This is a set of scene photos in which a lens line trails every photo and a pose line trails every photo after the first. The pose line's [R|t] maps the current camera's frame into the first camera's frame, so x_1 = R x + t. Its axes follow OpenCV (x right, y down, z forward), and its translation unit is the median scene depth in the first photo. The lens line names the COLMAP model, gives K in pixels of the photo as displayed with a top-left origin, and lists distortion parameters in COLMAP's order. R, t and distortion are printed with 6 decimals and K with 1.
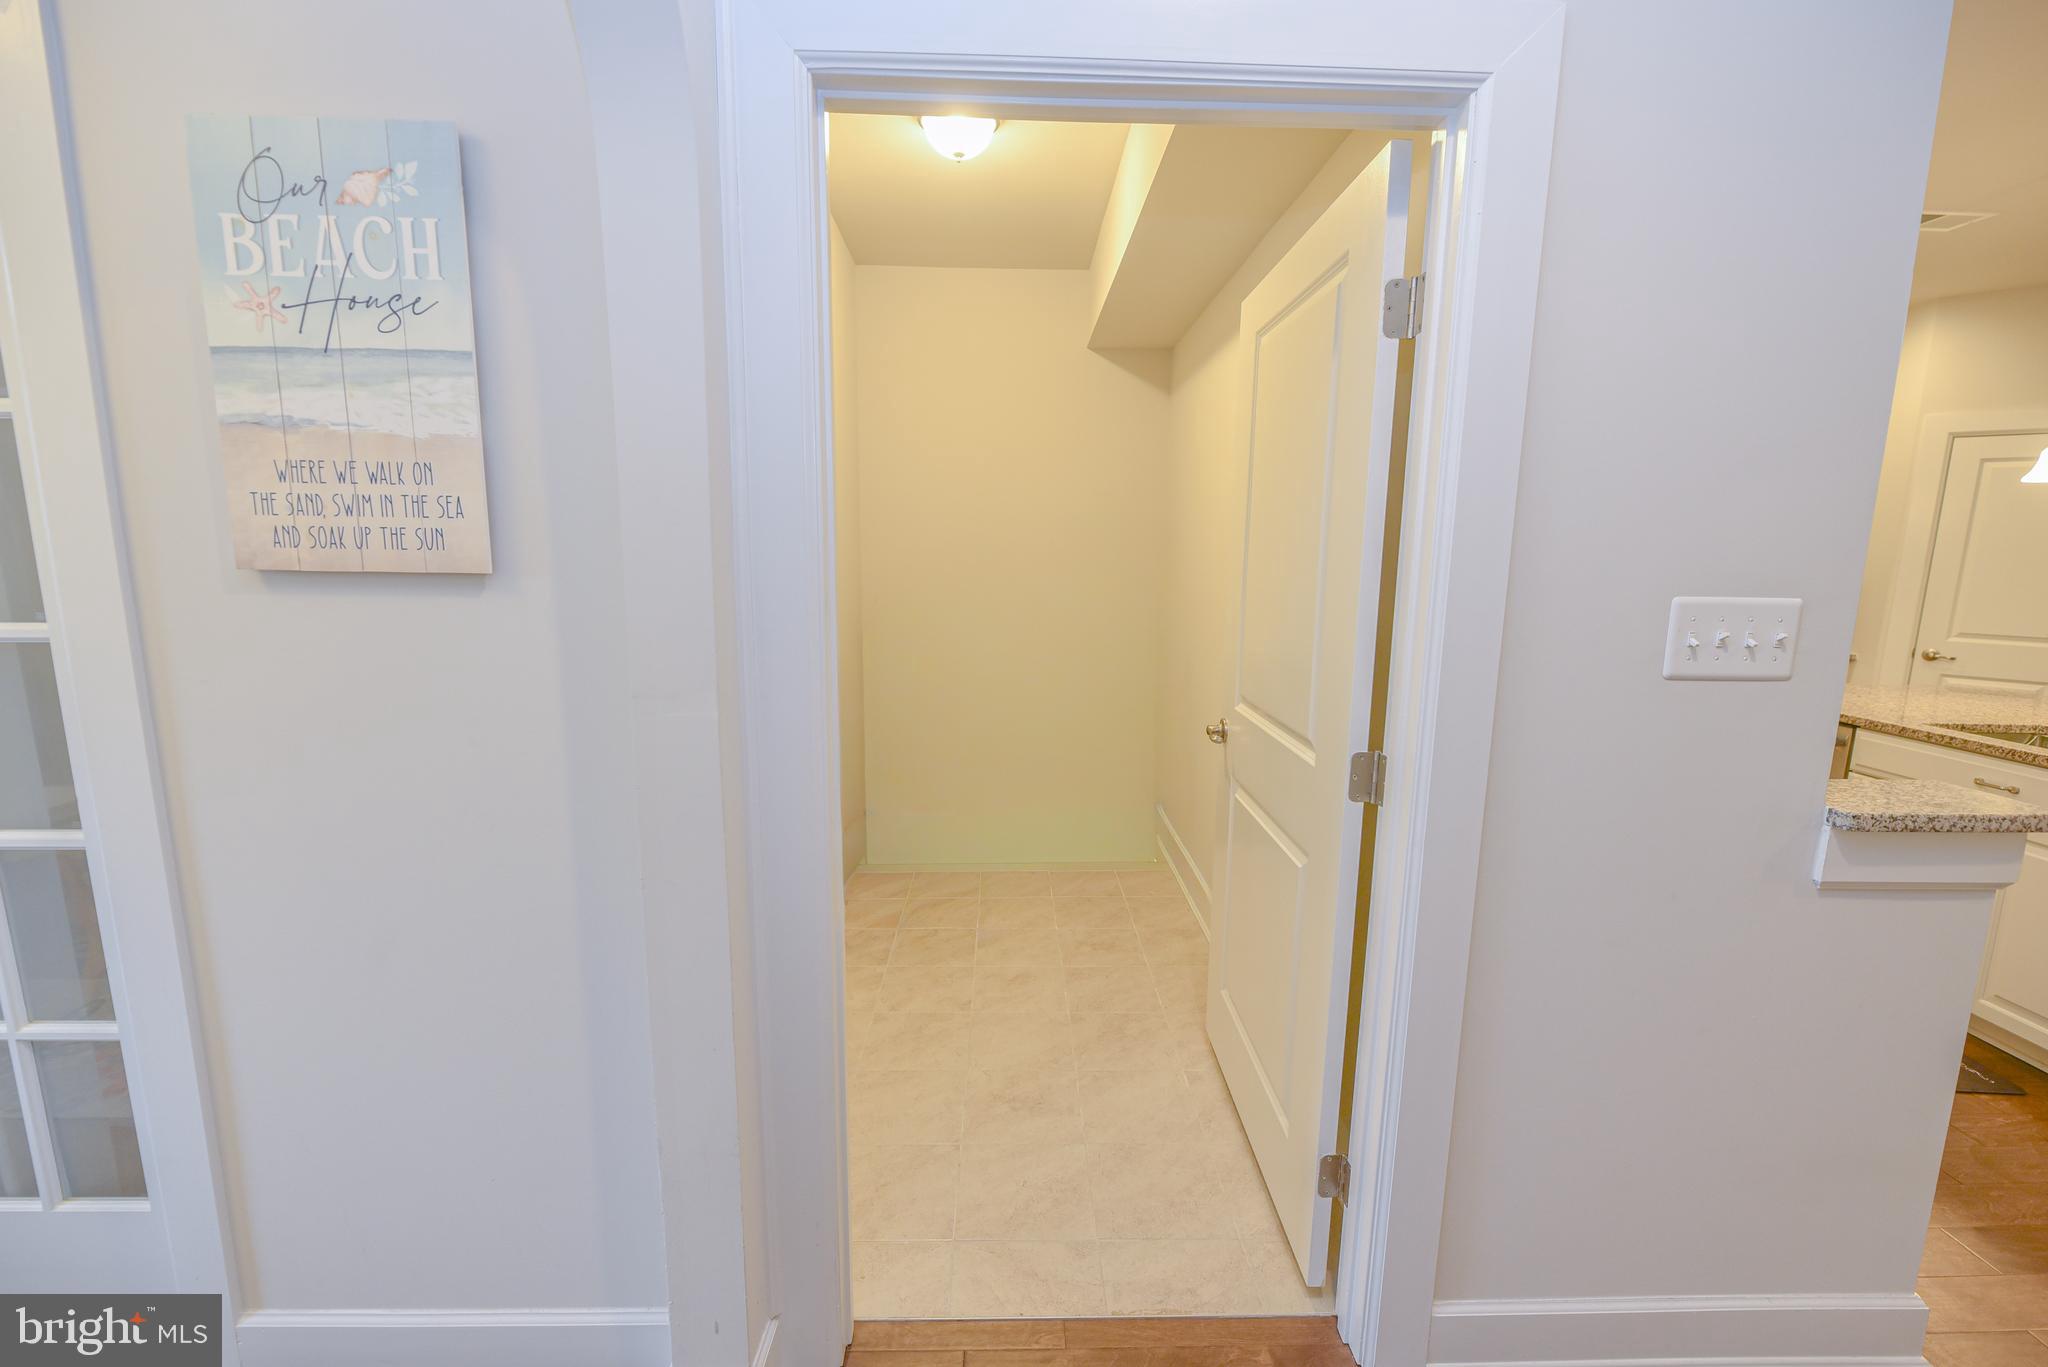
lens RADIAL K [[876.5, 0, 1038.0], [0, 876.5, 687.2], [0, 0, 1]] dist [-0.007539, -0.000364]
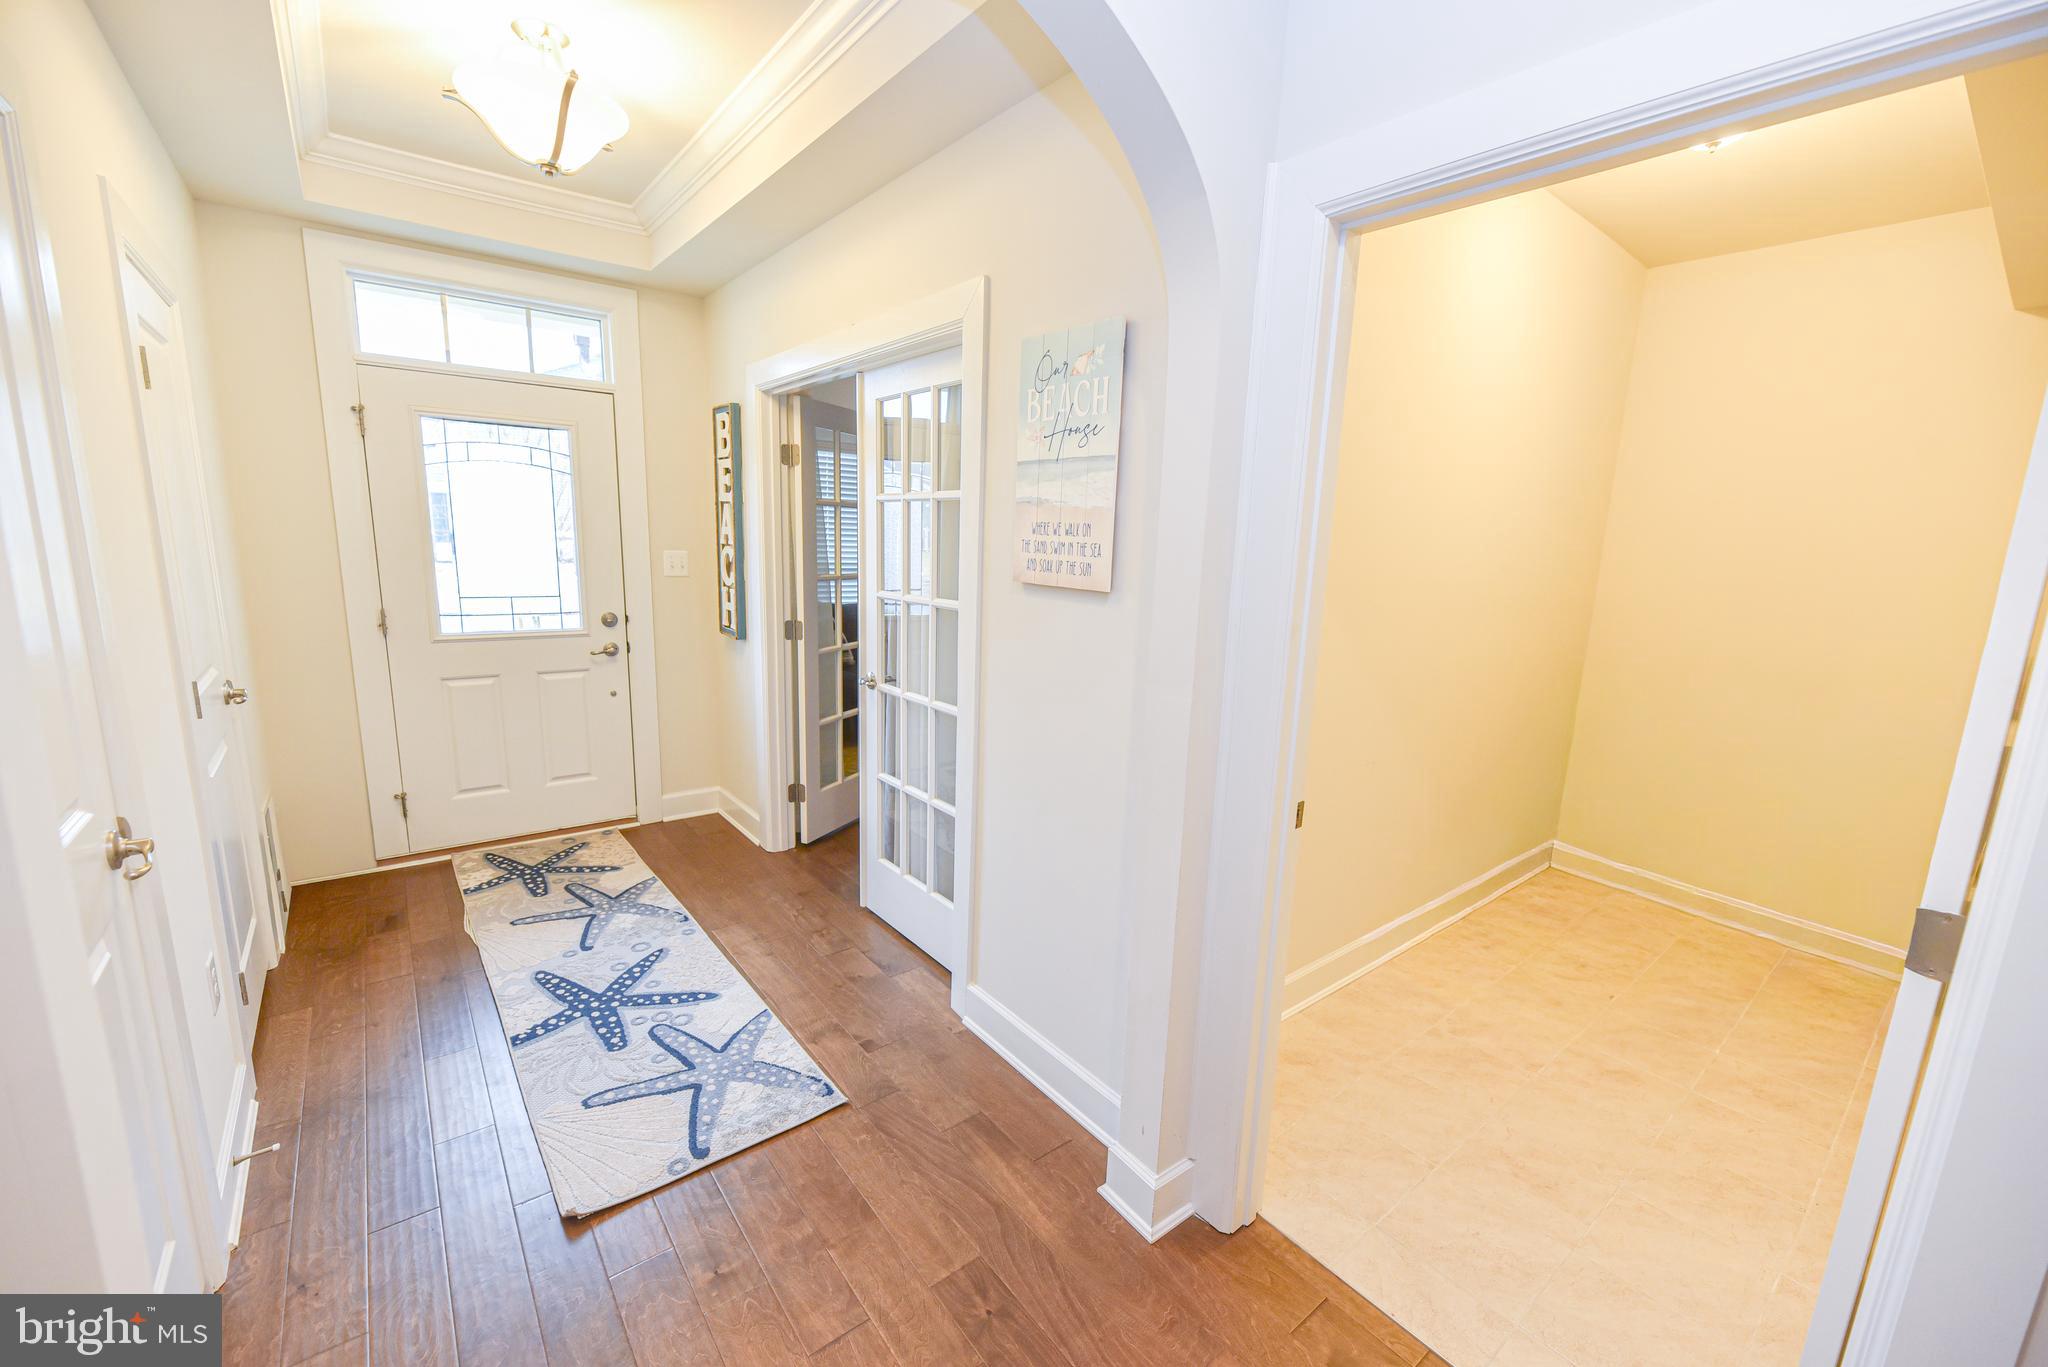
lens RADIAL K [[829.2, 0, 1024.0], [0, 829.2, 687.9], [0, 0, 1]] dist [0.000419, -0.004016]
pose [[0.593516, 0.154044, -0.789943, 0.524676], [-0.155376, 0.984979, 0.075337, -0.049921], [0.789682, 0.078024, 0.608535, -0.031753]]
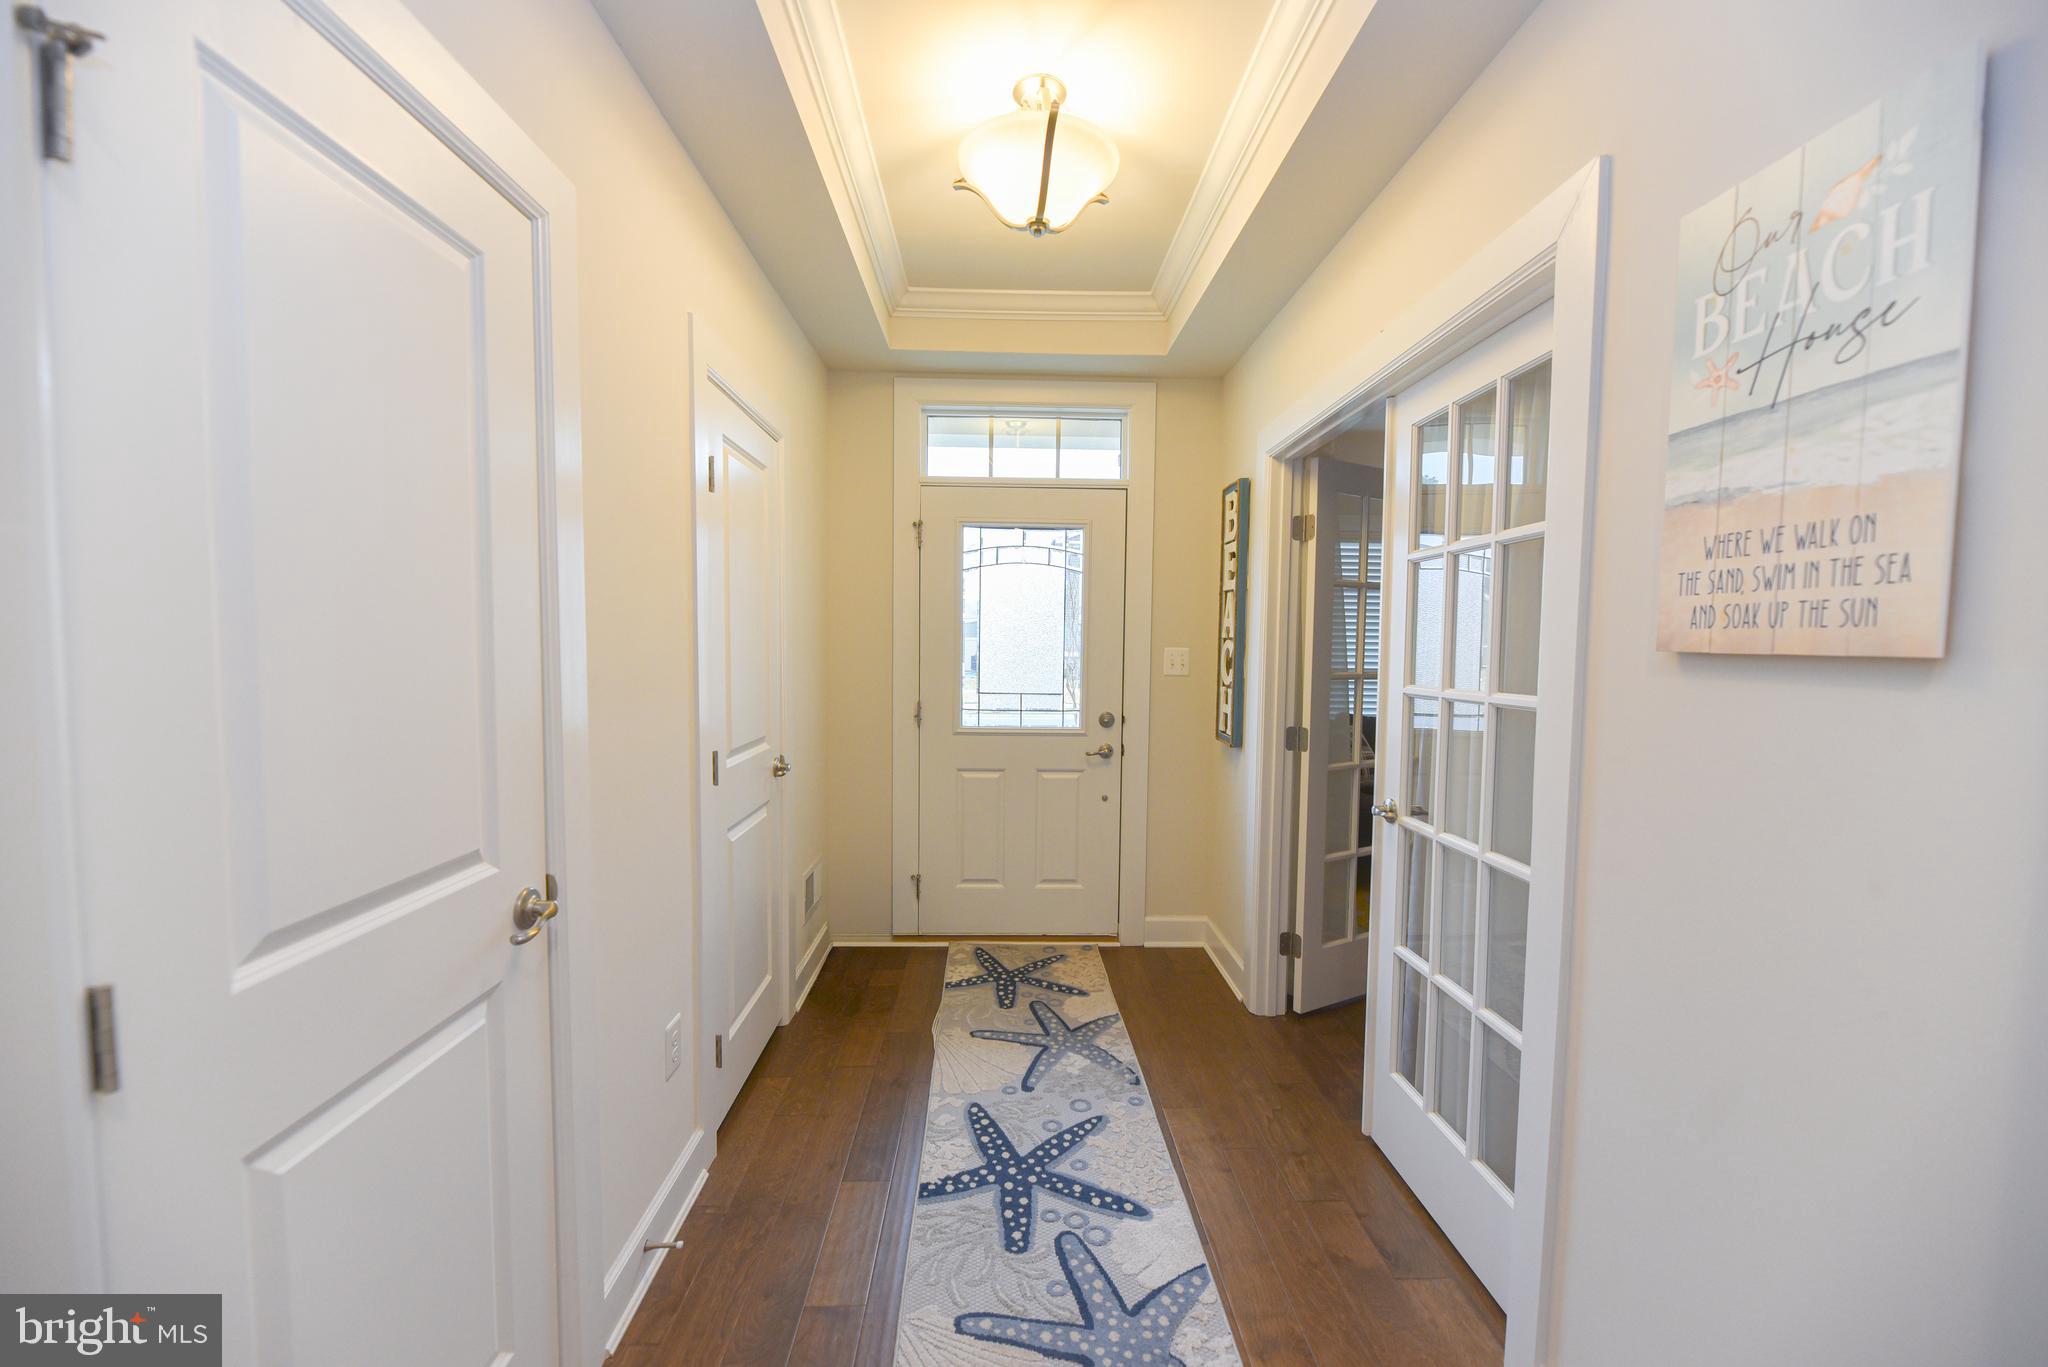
lens RADIAL K [[829.2, 0, 1030.3], [0, 829.2, 688.8], [0, 0, 1]] dist [0.000419, -0.004016]
pose [[0.011680, 0.043891, -0.998968, 0.024860], [-0.174559, 0.983785, 0.041183, -0.006639], [0.984577, 0.173898, 0.019152, 0.287762]]
